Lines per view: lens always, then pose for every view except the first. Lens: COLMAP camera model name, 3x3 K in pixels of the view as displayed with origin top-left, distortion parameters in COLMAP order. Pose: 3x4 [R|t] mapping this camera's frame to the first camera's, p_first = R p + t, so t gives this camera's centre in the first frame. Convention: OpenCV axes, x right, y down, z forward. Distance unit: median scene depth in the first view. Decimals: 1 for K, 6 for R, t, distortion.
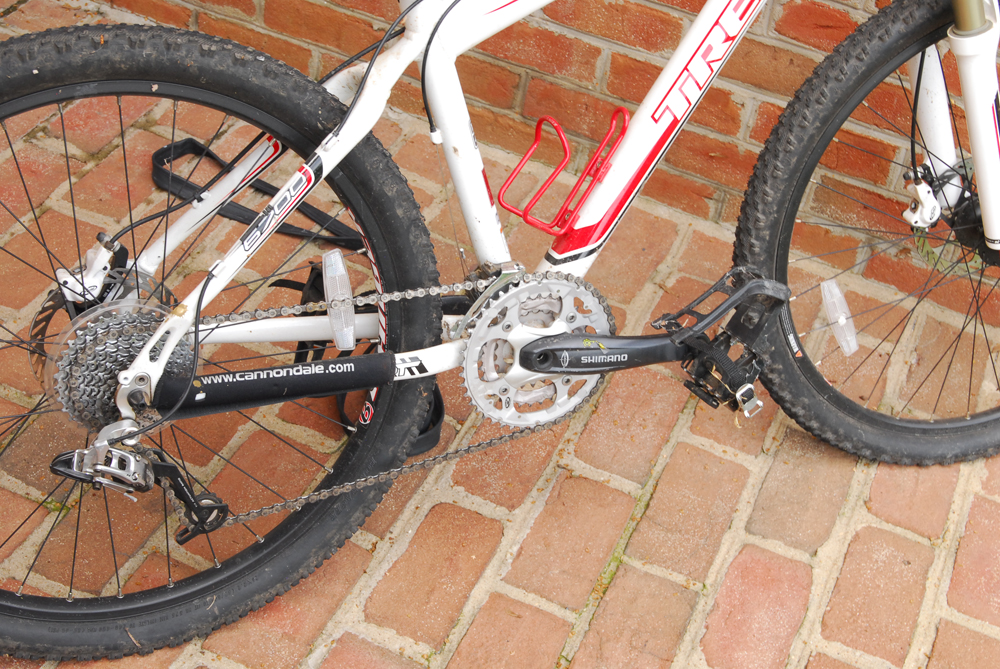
lens RADIAL K [[1645.3, 0, 497.6], [0, 1645.3, 335.5], [0, 0, 1]] dist [0.041247, 0.000000]
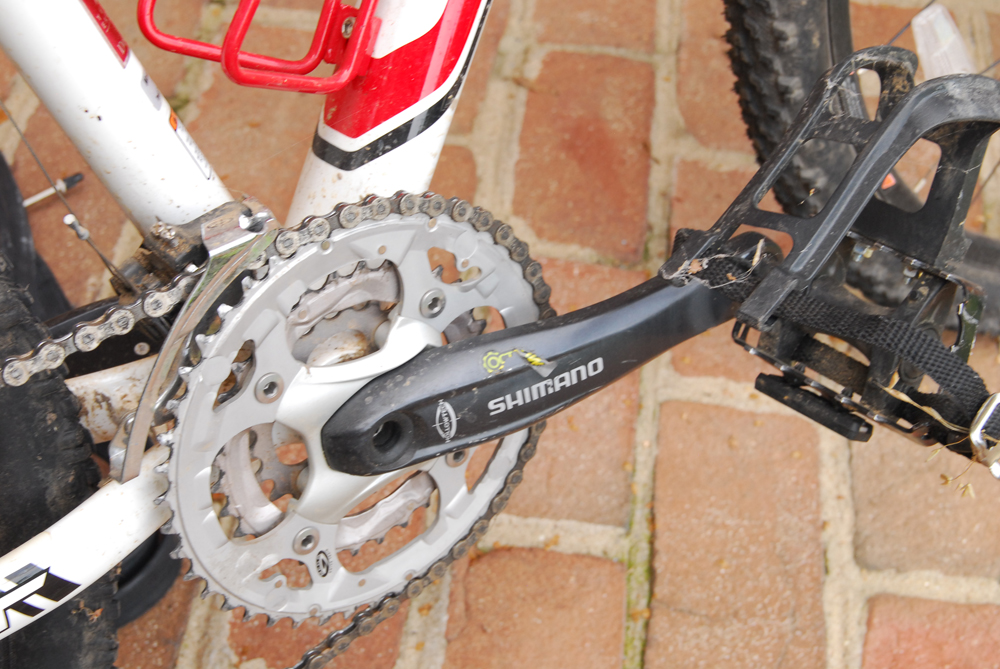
lens RADIAL K [[1617.4, 0, 503.7], [0, 1617.4, 333.8], [0, 0, 1]] dist [-0.011761, 0.000000]
pose [[0.955925, -0.267908, 0.120133, 0.015367], [0.243542, 0.952040, 0.185220, -0.066613], [-0.163994, -0.147799, 0.975326, 0.649708]]
